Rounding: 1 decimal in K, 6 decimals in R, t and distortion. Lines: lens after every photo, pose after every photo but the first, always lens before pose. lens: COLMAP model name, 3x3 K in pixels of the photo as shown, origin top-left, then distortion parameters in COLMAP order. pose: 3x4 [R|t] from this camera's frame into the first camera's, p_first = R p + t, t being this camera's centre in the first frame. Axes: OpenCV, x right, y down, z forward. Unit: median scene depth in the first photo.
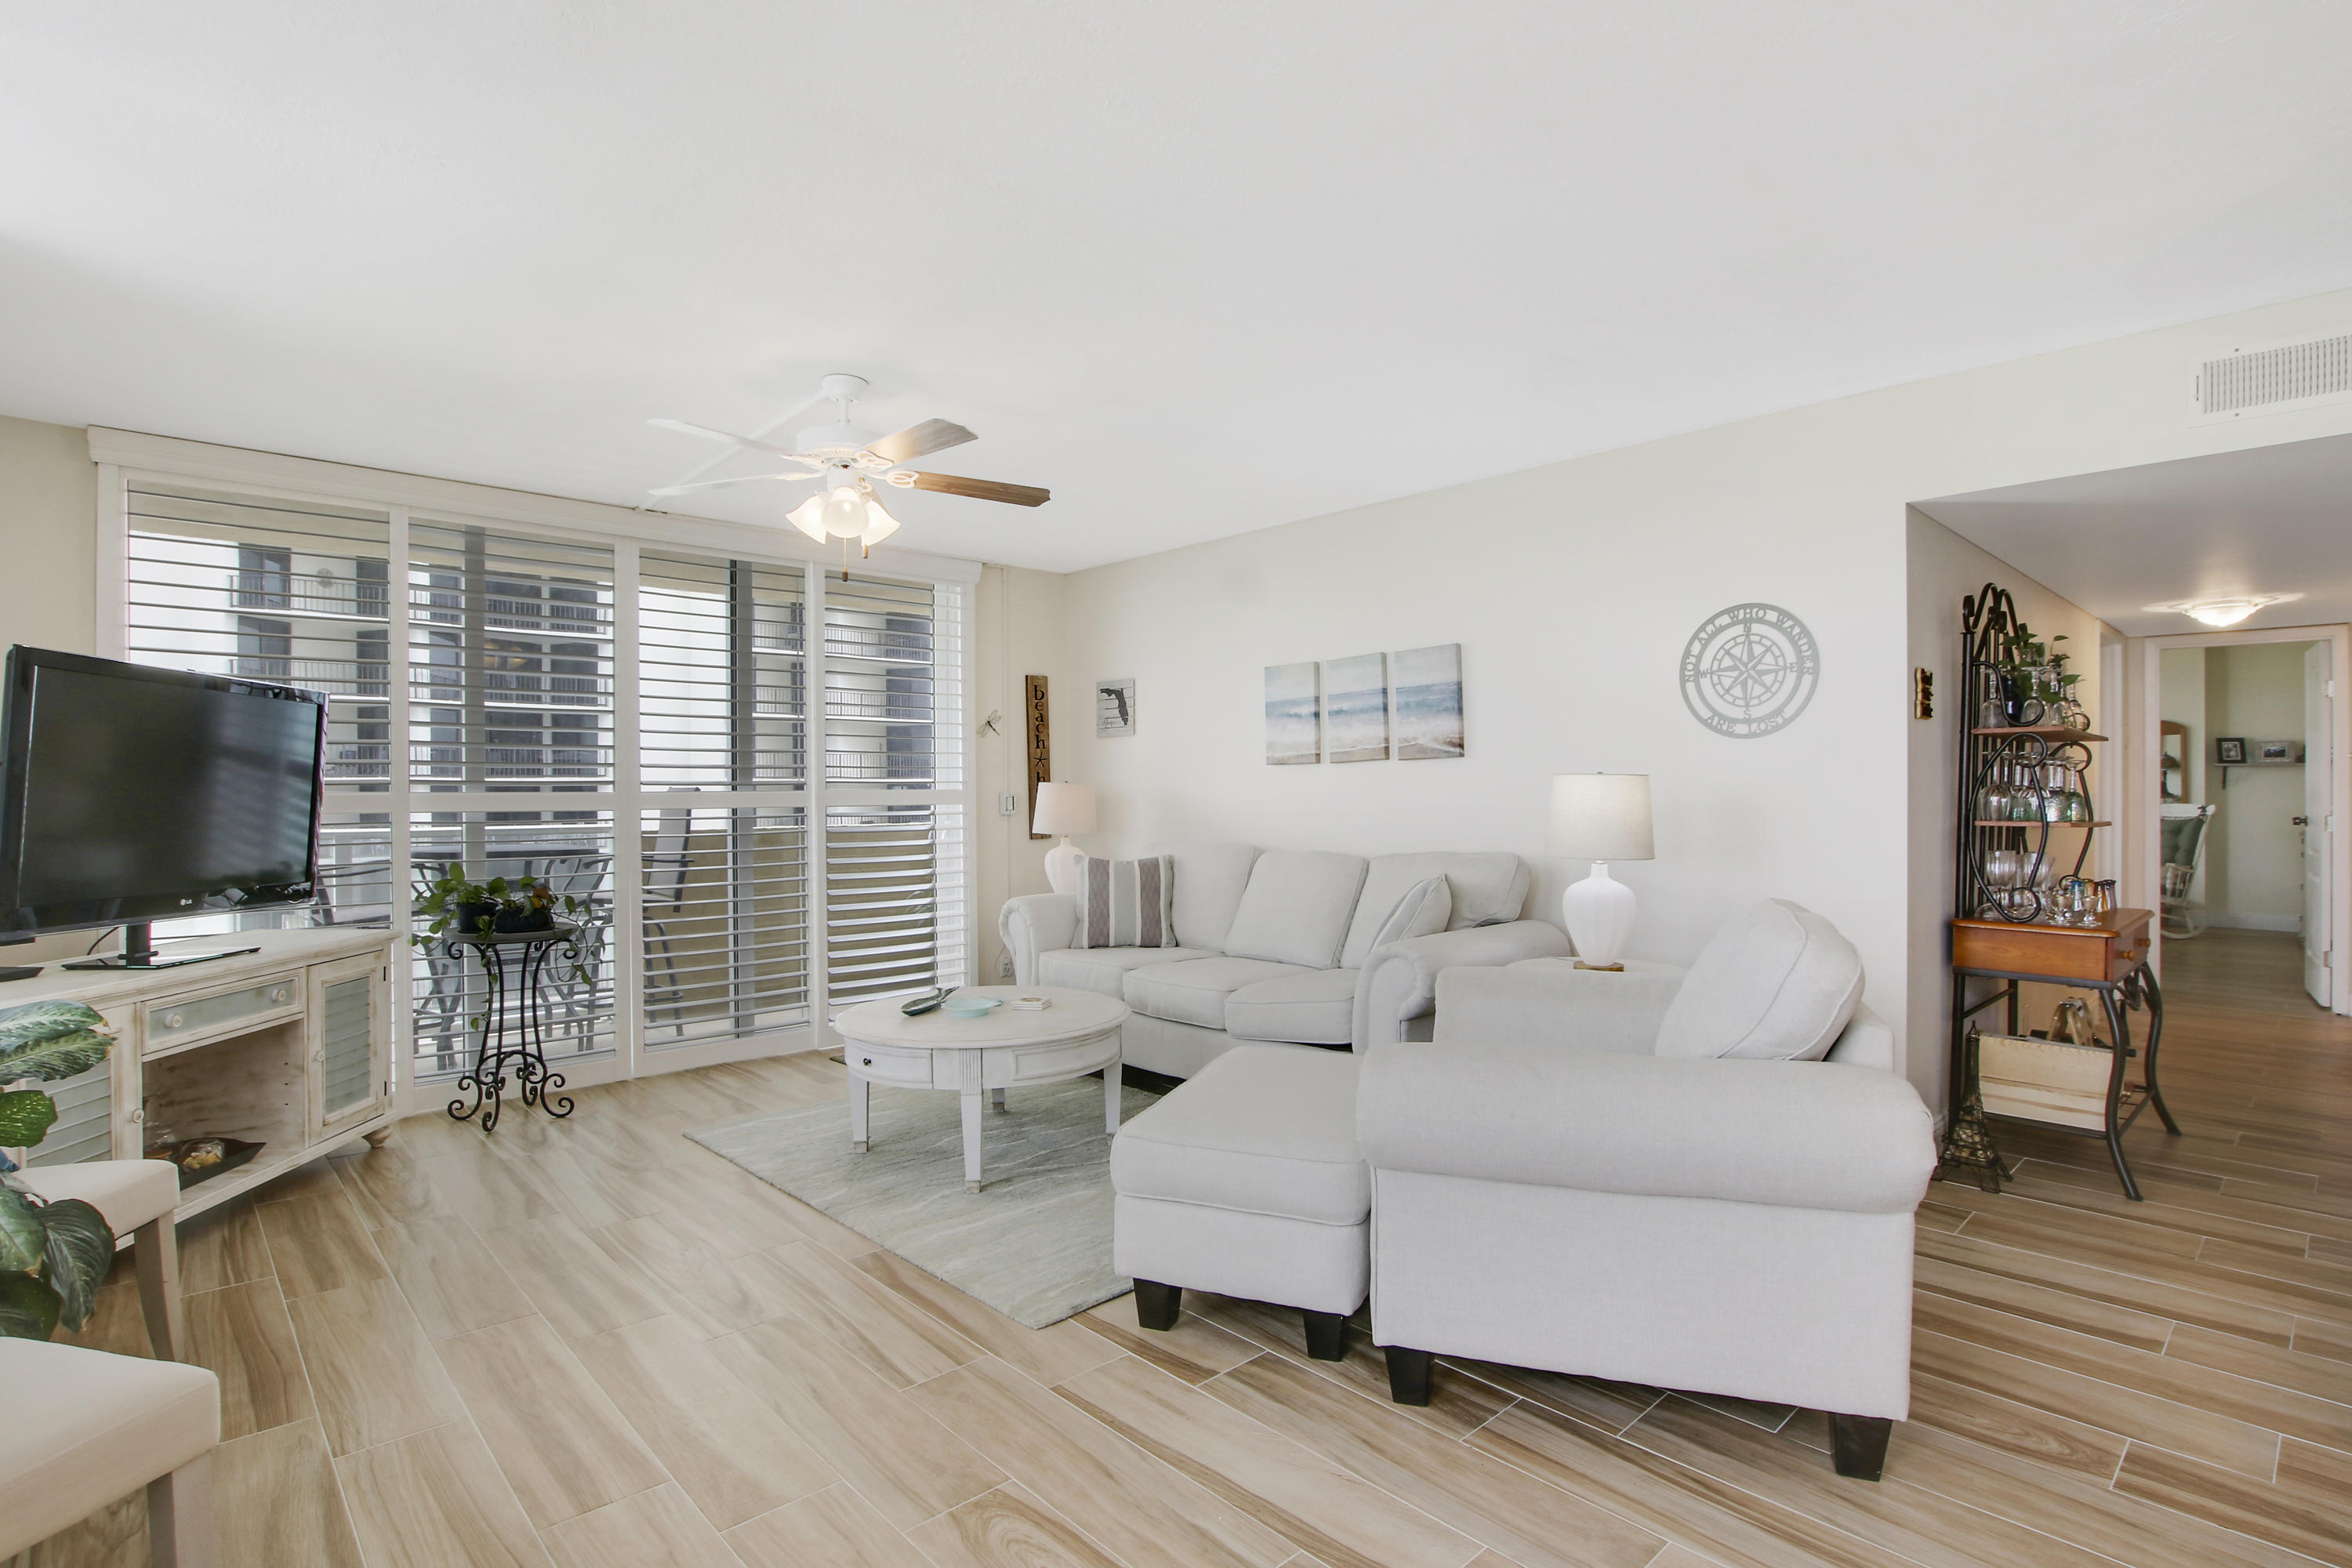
lens RADIAL K [[1149.5, 0, 1185.9], [0, 1149.5, 794.8], [0, 0, 1]] dist [-0.016911, 0.001921]
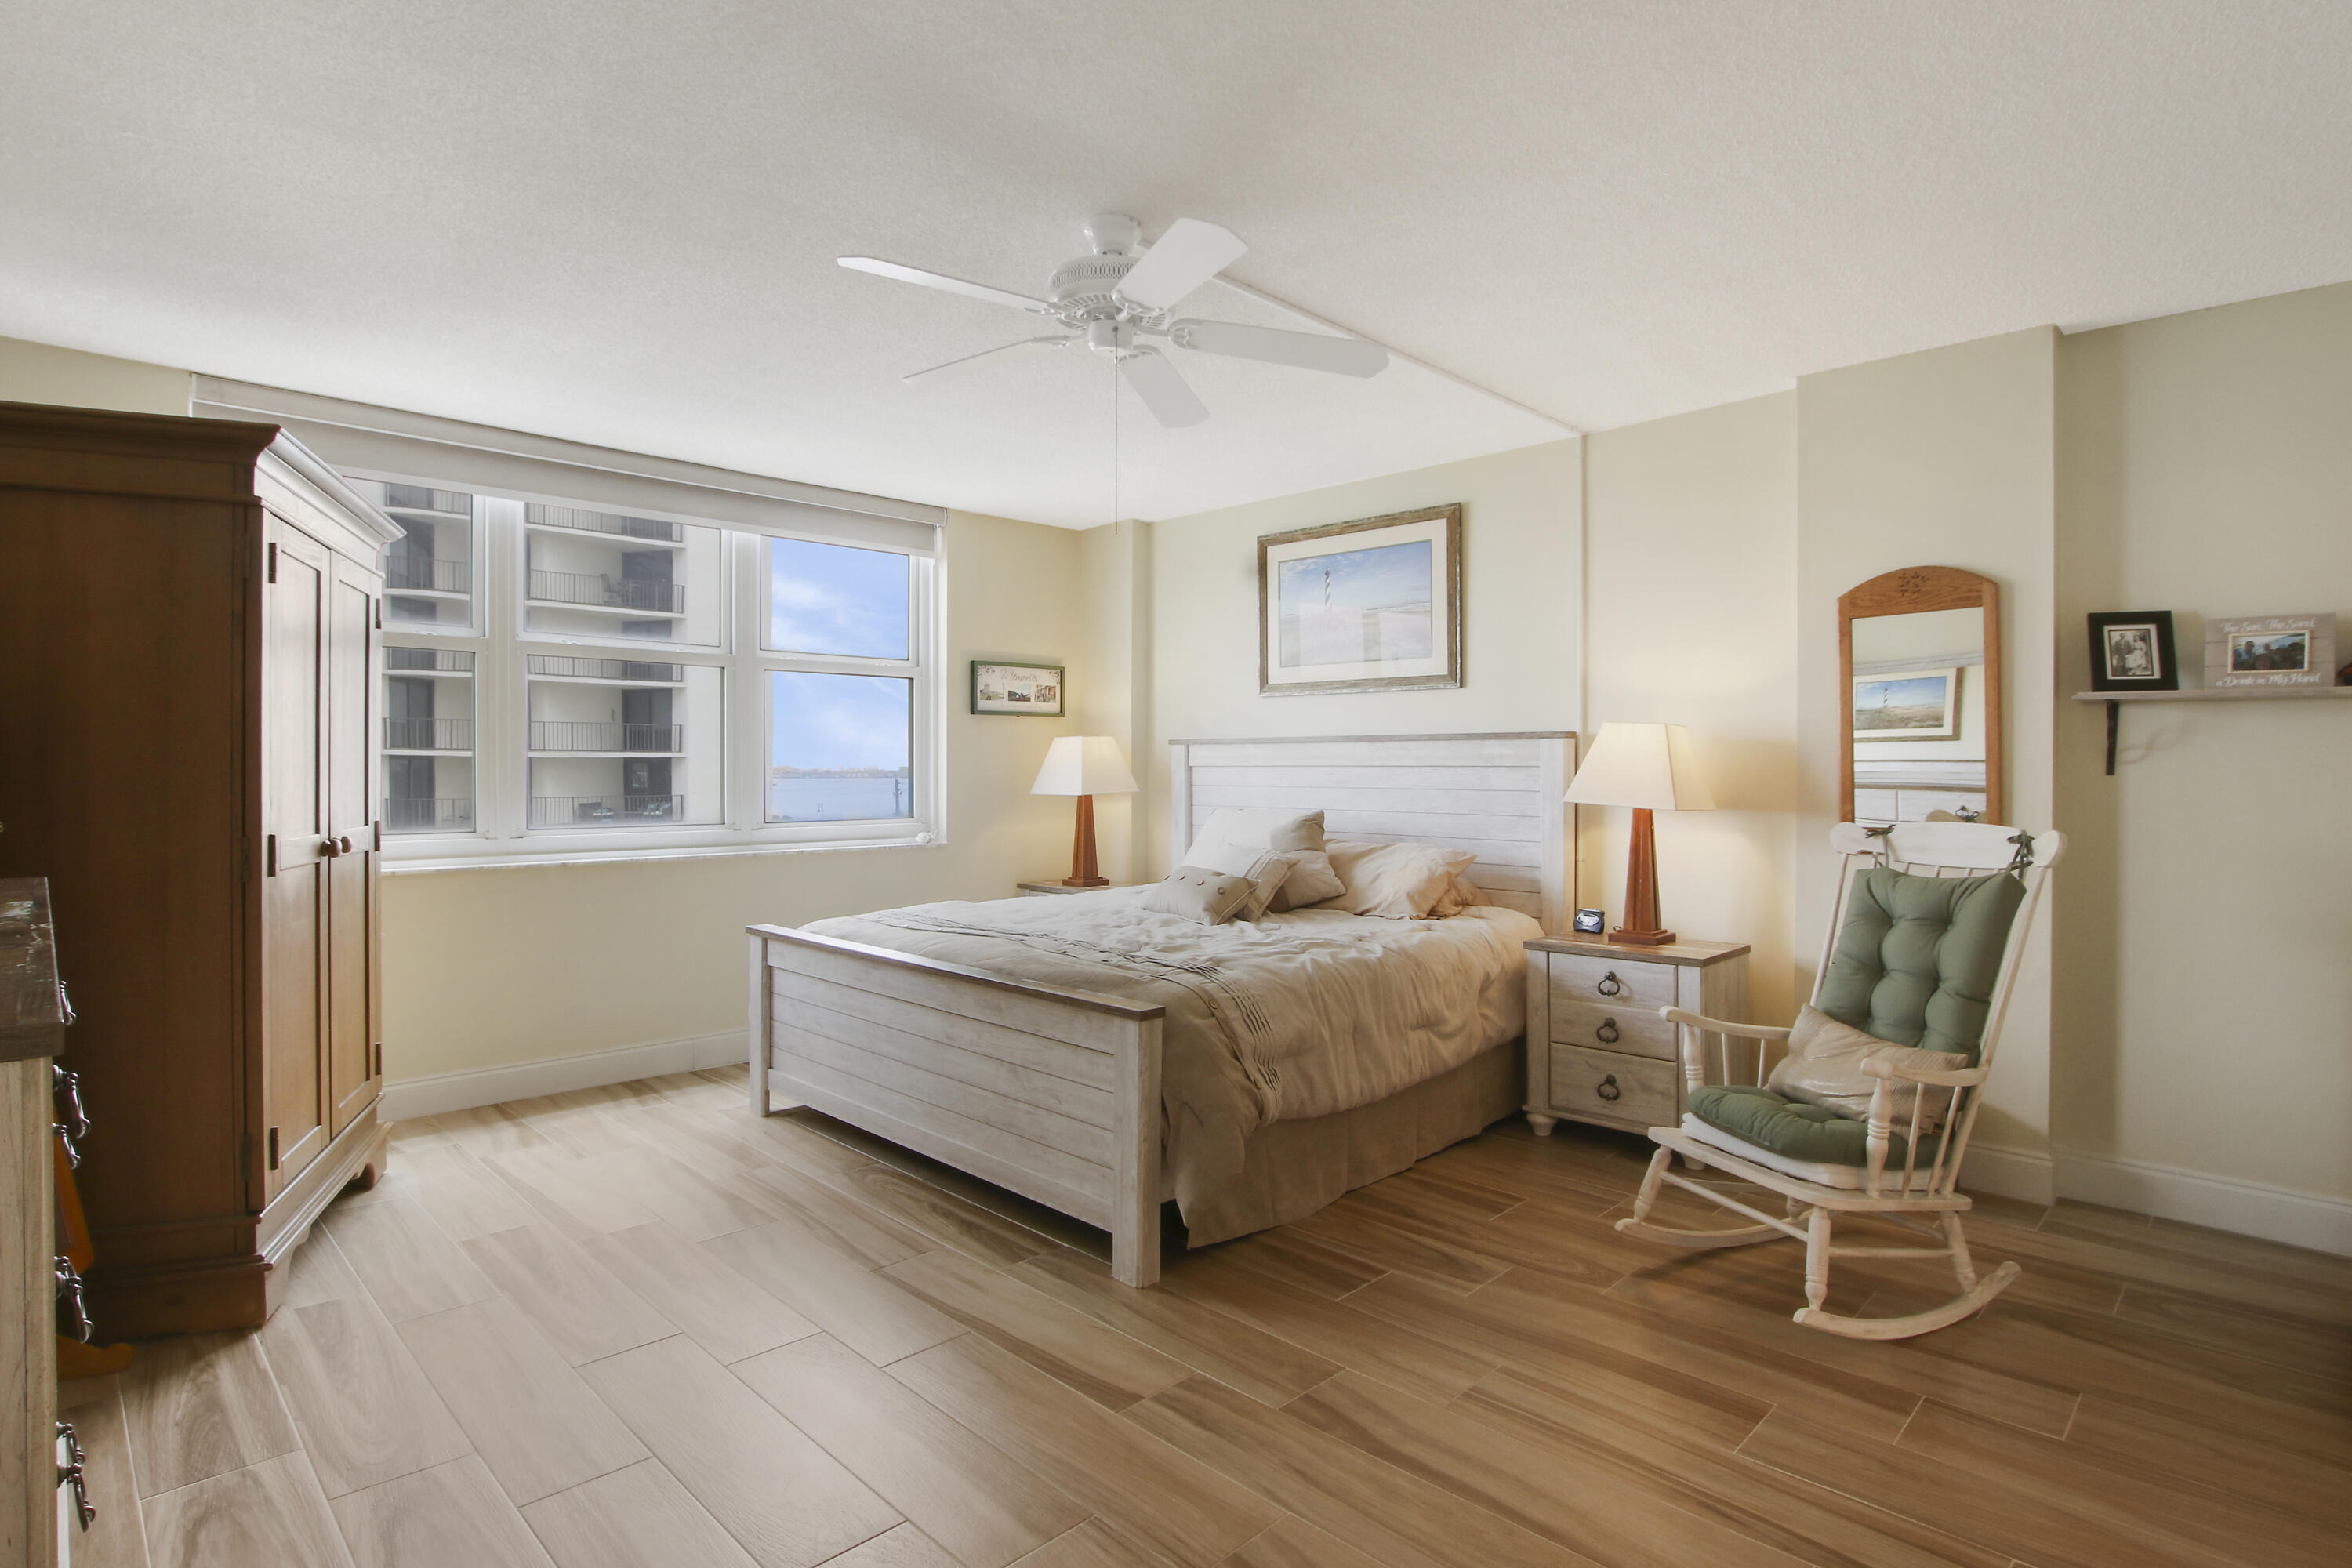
lens RADIAL K [[1149.5, 0, 1225.6], [0, 1149.5, 774.6], [0, 0, 1]] dist [-0.016911, 0.001921]
pose [[0.999602, 0.002144, 0.028143, 1.469424], [-0.002159, 0.999998, 0.000489, -0.010445], [-0.028142, -0.000549, 0.999604, 1.536998]]
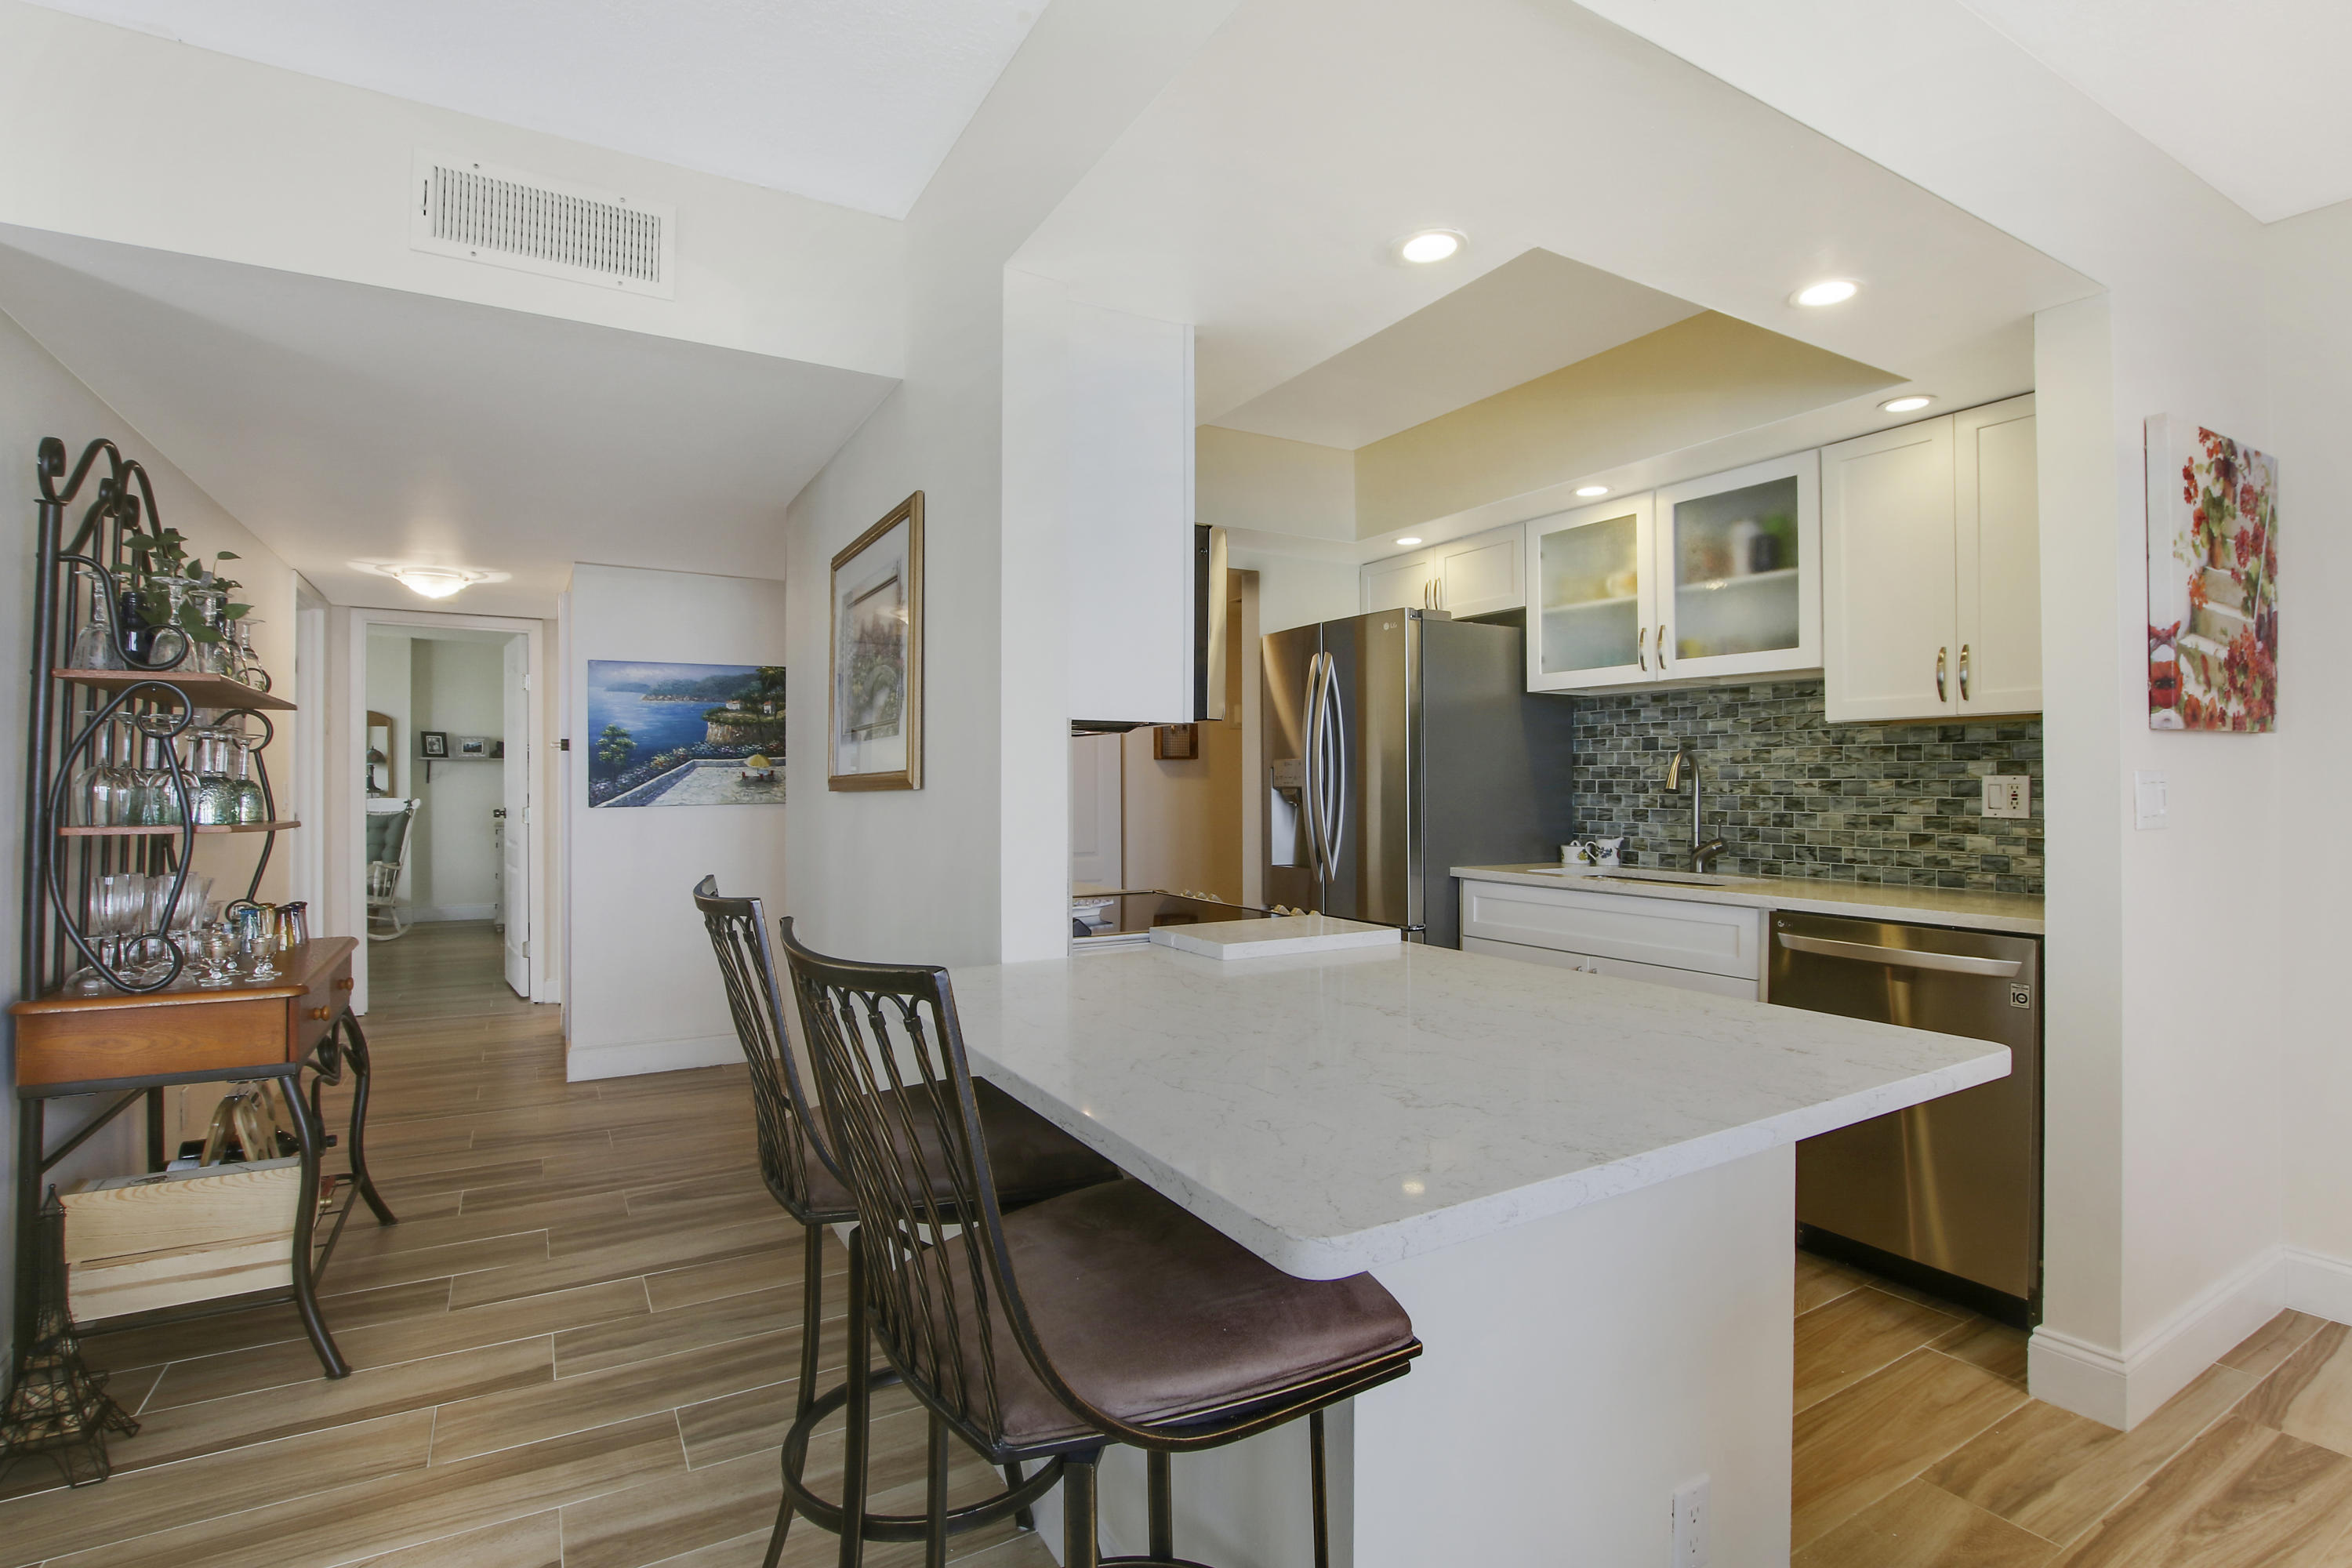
lens RADIAL K [[1109.0, 0, 1205.9], [0, 1109.0, 778.4], [0, 0, 1]] dist [-0.019413, 0.000456]
pose [[0.207937, 0.005524, 0.978127, 0.252291], [0.006691, 0.999953, -0.007069, 0.005109], [-0.978119, 0.008015, 0.207891, 0.292205]]
